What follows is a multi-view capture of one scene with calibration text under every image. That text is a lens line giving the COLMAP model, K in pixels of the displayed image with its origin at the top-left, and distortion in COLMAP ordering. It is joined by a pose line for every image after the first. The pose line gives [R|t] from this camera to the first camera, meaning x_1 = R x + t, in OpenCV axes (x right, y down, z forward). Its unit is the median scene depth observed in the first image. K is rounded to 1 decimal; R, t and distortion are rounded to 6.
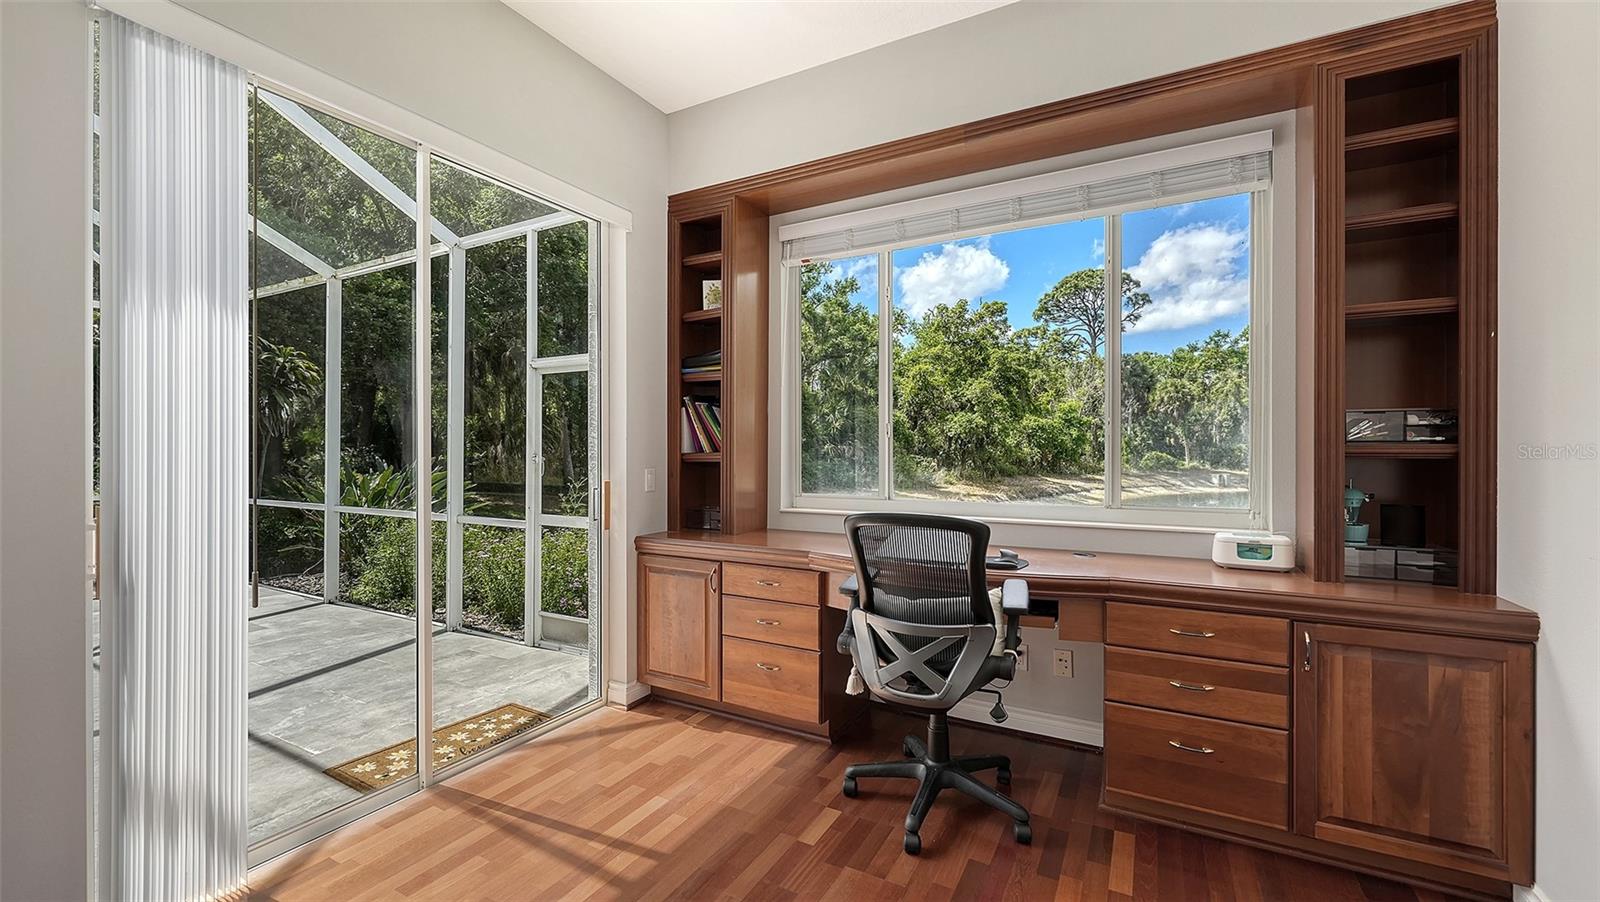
lens RADIAL K [[623.7, 0, 809.2], [0, 623.7, 453.9], [0, 0, 1]] dist [-0.003510, 0.001596]
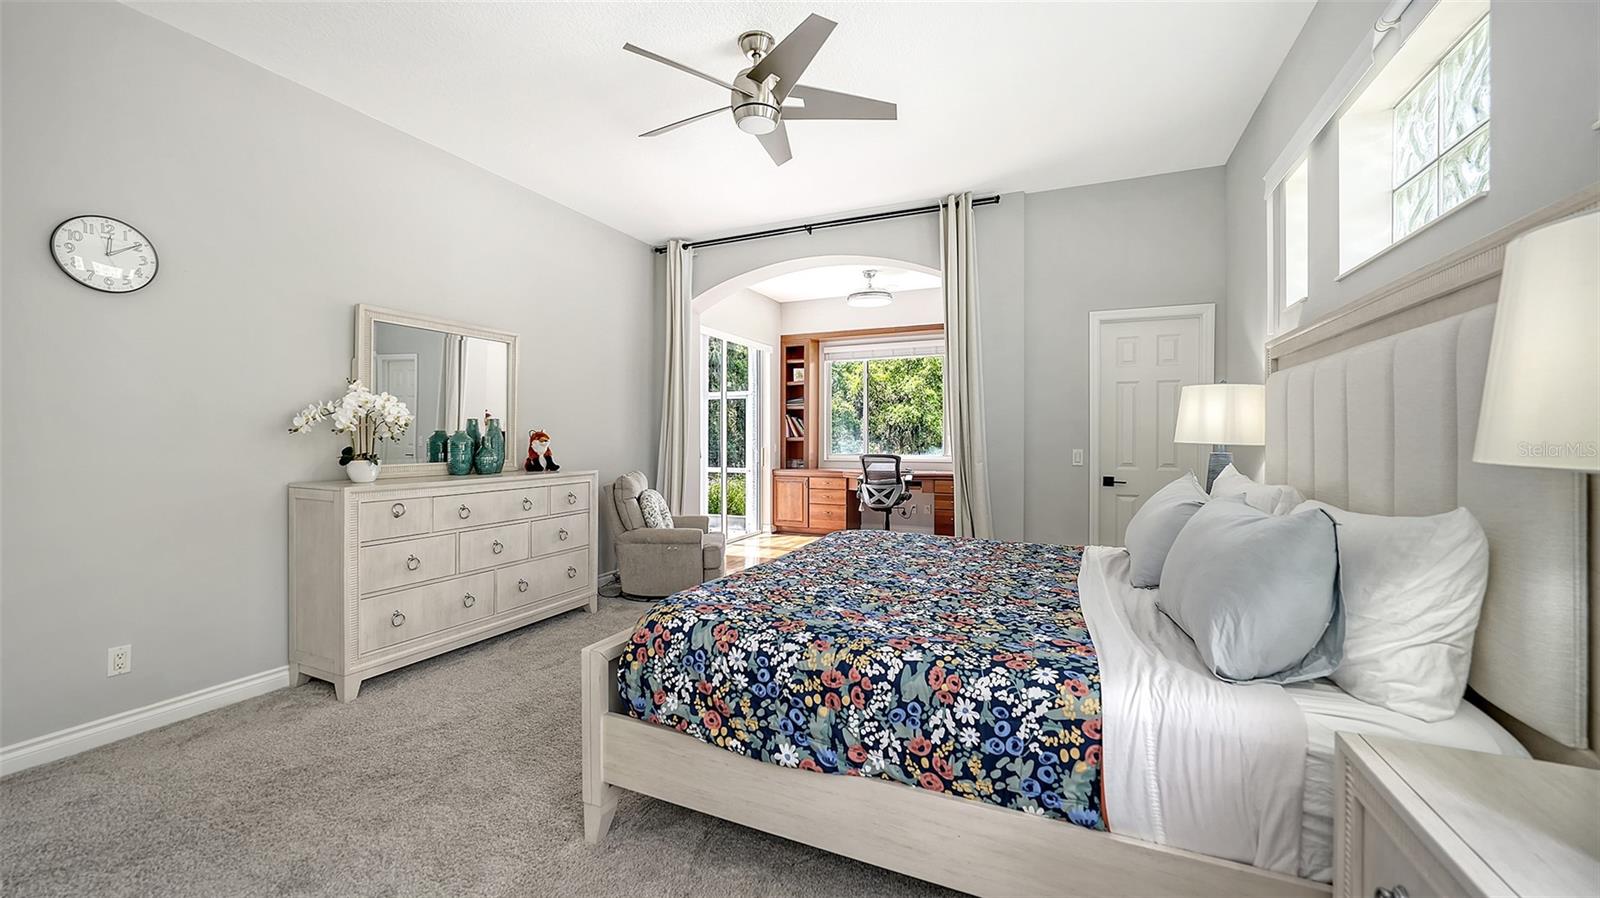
lens RADIAL K [[631.6, 0, 798.2], [0, 631.6, 437.9], [0, 0, 1]] dist [-0.019937, 0.000974]
pose [[0.997011, 0.003743, 0.077169, -0.357594], [-0.003518, 0.999989, -0.003053, 0.009336], [-0.077180, 0.002773, 0.997013, -1.583618]]
